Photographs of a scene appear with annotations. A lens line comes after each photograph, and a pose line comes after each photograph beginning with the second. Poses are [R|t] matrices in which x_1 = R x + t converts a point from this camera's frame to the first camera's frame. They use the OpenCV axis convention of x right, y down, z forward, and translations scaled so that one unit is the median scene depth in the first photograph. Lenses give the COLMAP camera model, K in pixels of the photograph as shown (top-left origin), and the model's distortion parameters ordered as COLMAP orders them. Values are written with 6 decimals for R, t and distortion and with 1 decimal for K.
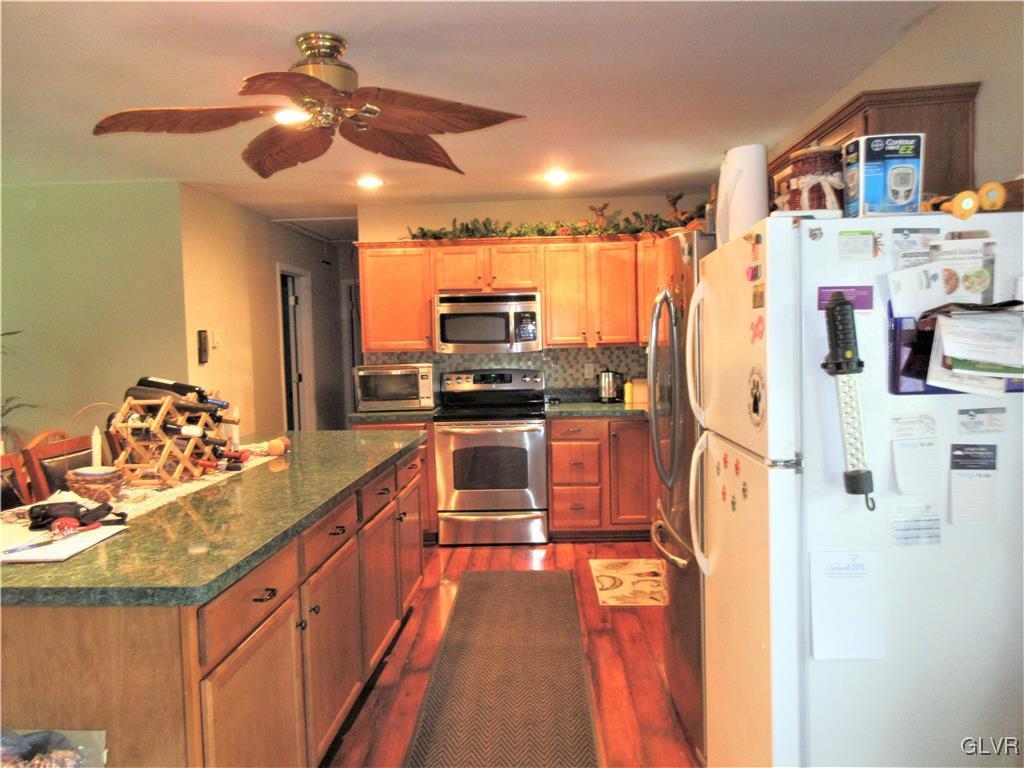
lens RADIAL K [[754.1, 0, 508.9], [0, 754.1, 377.7], [0, 0, 1]] dist [-0.012529, 0.013105]
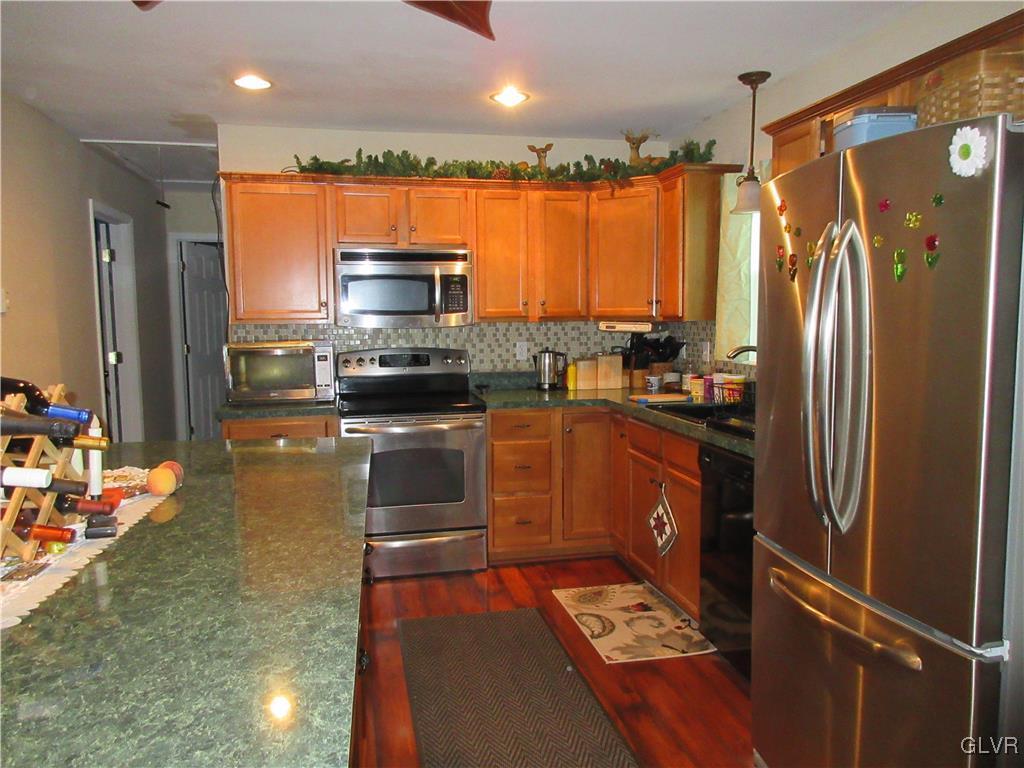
lens RADIAL K [[754.1, 0, 508.0], [0, 754.1, 383.9], [0, 0, 1]] dist [-0.012529, 0.013105]
pose [[0.968927, -0.005744, 0.247279, -0.153963], [-0.003264, 0.999346, 0.036001, -0.003735], [-0.247325, -0.035690, 0.968275, 0.296960]]
